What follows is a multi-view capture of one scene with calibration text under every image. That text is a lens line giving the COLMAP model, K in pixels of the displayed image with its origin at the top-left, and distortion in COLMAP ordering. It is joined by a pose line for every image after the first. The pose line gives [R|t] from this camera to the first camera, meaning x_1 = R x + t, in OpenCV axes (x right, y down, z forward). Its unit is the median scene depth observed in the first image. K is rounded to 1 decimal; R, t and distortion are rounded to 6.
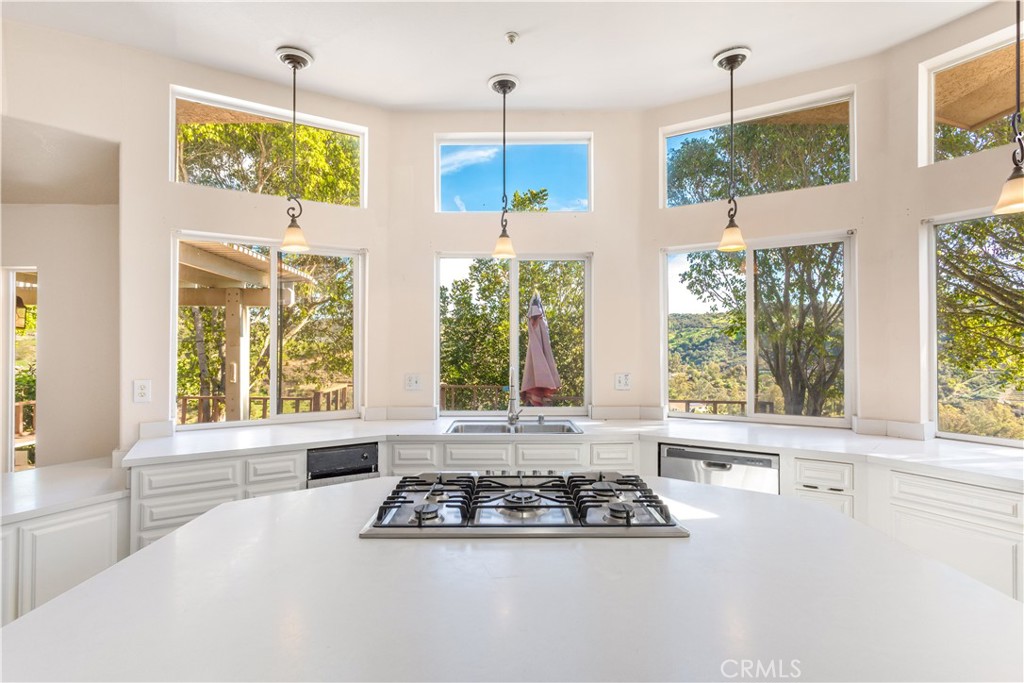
lens RADIAL K [[490.5, 0, 512.0], [0, 490.5, 341.5], [0, 0, 1]] dist [0.004346, 0.000677]
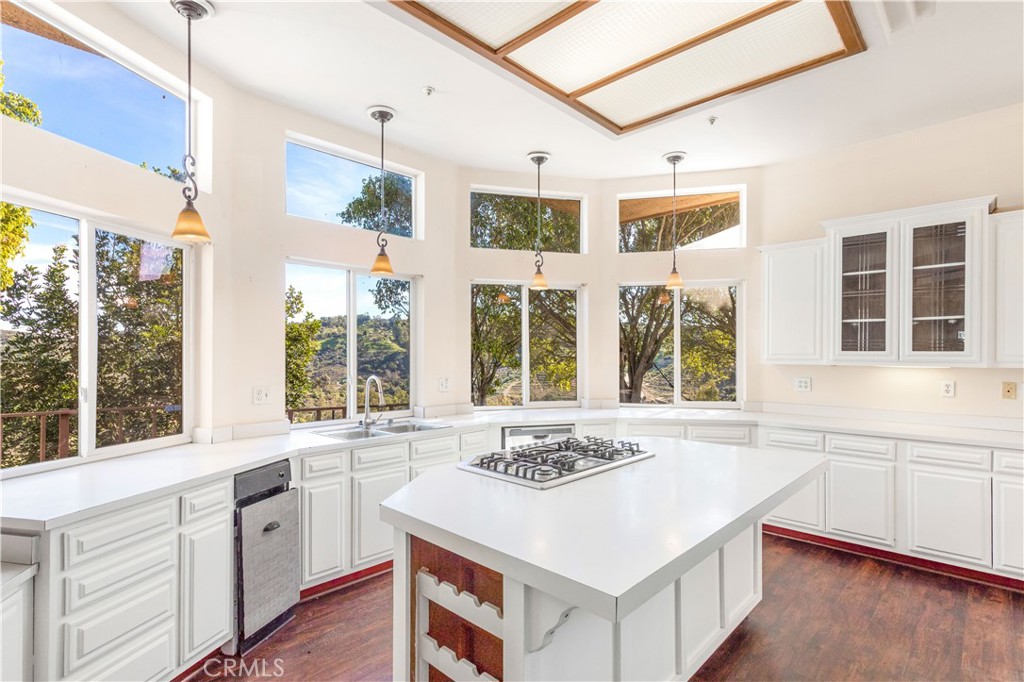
lens RADIAL K [[494.3, 0, 511.2], [0, 494.3, 352.8], [0, 0, 1]] dist [0.000130, 0.000309]
pose [[0.699990, 0.002467, 0.714148, -0.652522], [-0.004071, 0.999992, 0.000536, 0.001672], [-0.714141, -0.003283, 0.699994, 0.033581]]
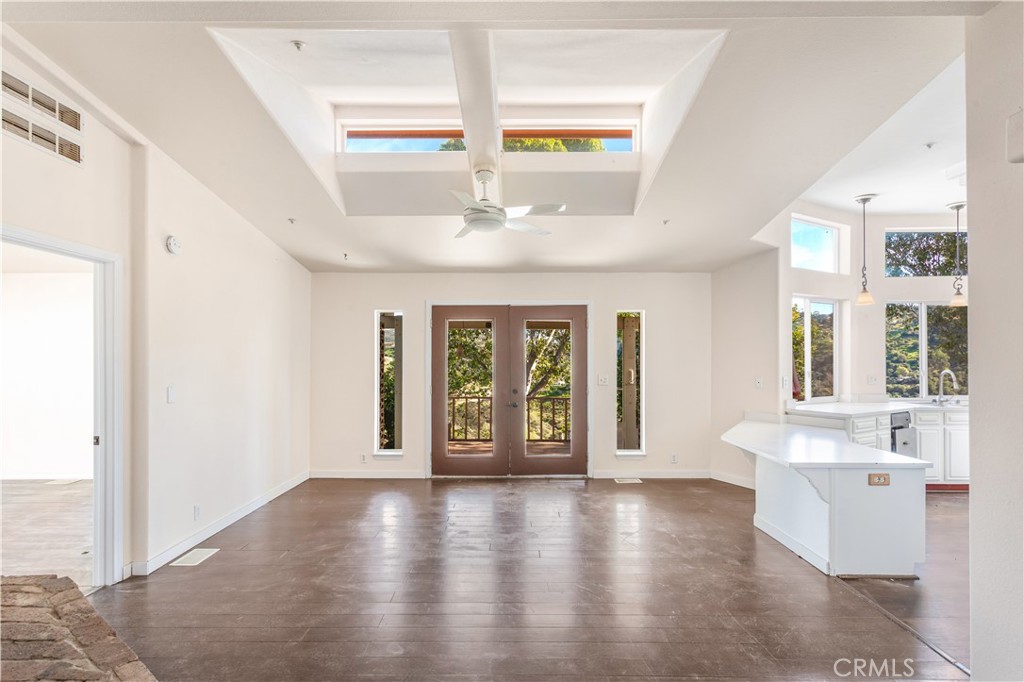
lens RADIAL K [[494.3, 0, 511.2], [0, 494.3, 352.8], [0, 0, 1]] dist [0.000130, 0.000309]
pose [[0.999820, -0.000849, -0.018938, -1.697621], [0.000858, 1.000000, 0.000467, -0.010773], [0.018938, -0.000483, 0.999821, -0.837186]]
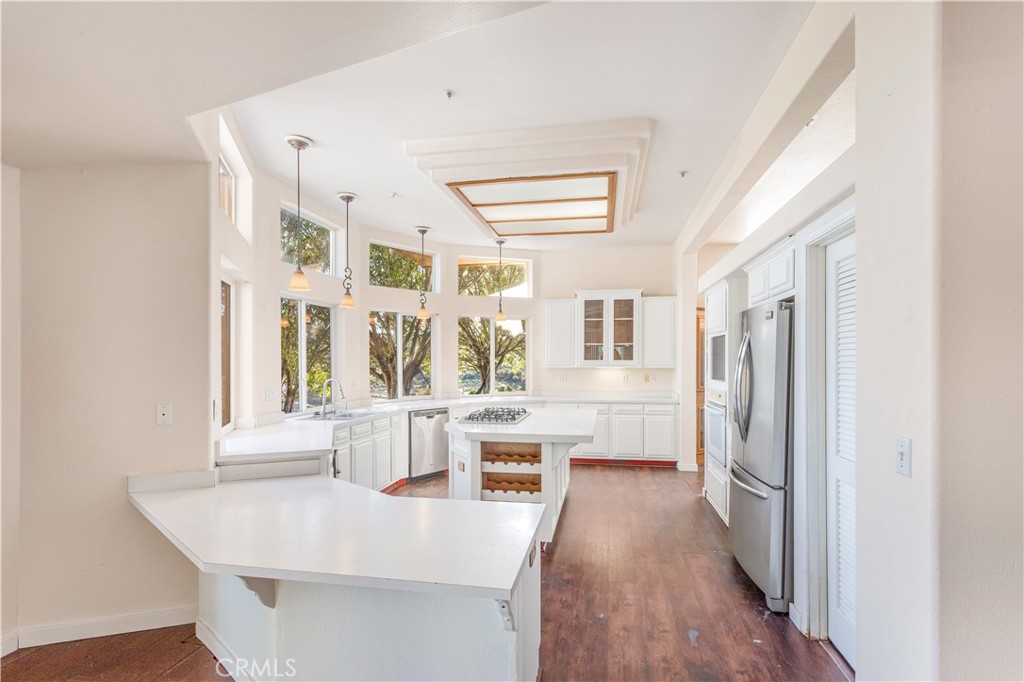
lens RADIAL K [[495.0, 0, 511.5], [0, 495.0, 362.5], [0, 0, 1]] dist [-0.000474, 0.000061]
pose [[0.195819, -0.003591, 0.980634, -1.601042], [-0.001375, 0.999991, 0.003936, -0.002572], [-0.980639, -0.002119, 0.195812, 0.193277]]
